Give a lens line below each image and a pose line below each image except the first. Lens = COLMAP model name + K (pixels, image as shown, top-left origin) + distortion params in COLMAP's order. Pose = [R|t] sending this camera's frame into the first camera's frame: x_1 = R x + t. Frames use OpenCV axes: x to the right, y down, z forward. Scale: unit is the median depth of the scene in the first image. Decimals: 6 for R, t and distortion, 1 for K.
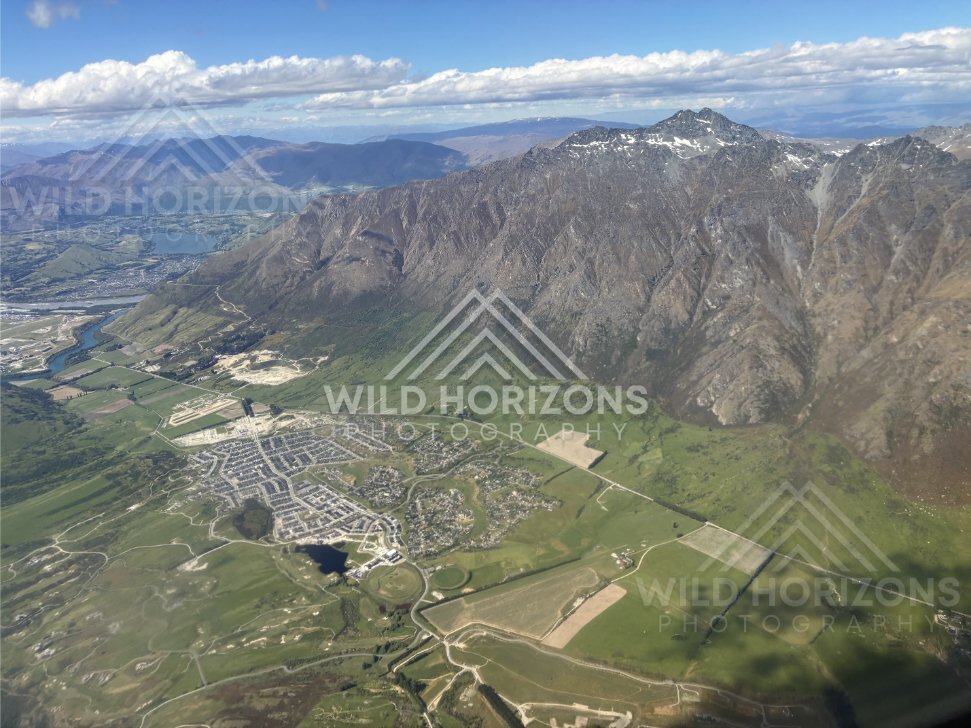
lens RADIAL K [[741.2, 0, 488.0], [0, 741.2, 365.3], [0, 0, 1]] dist [0.080208, -0.096777]
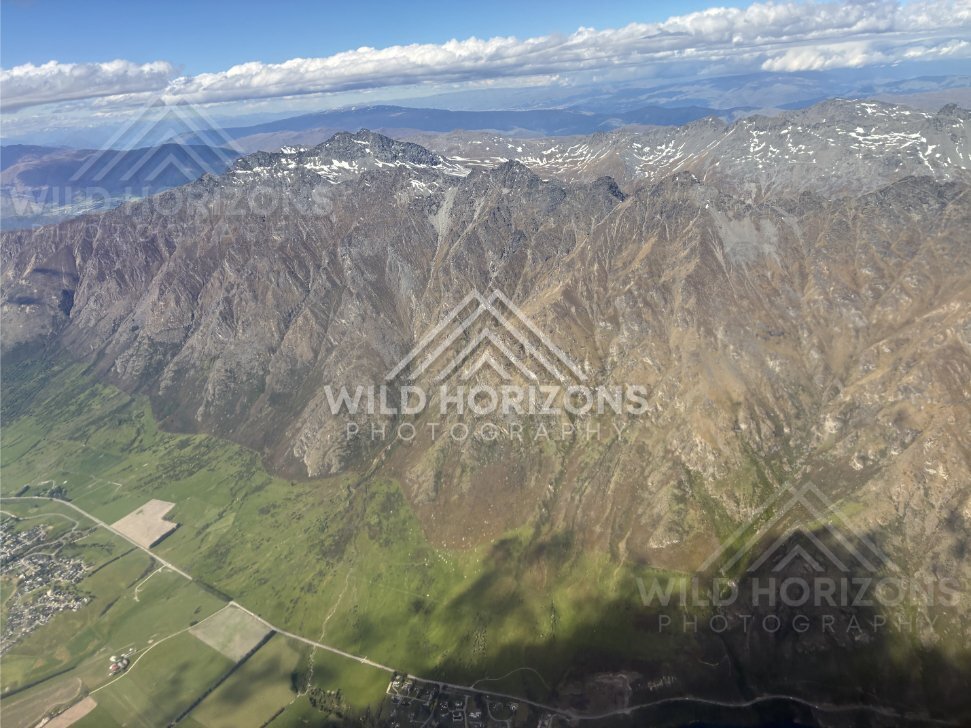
lens RADIAL K [[750.4, 0, 485.5], [0, 750.4, 348.6], [0, 0, 1]] dist [0.014299, 0.000165]
pose [[0.979236, -0.102958, 0.174635, 0.294348], [0.102887, 0.994648, 0.009484, -0.055283], [-0.174676, 0.008681, 0.984588, -0.008733]]
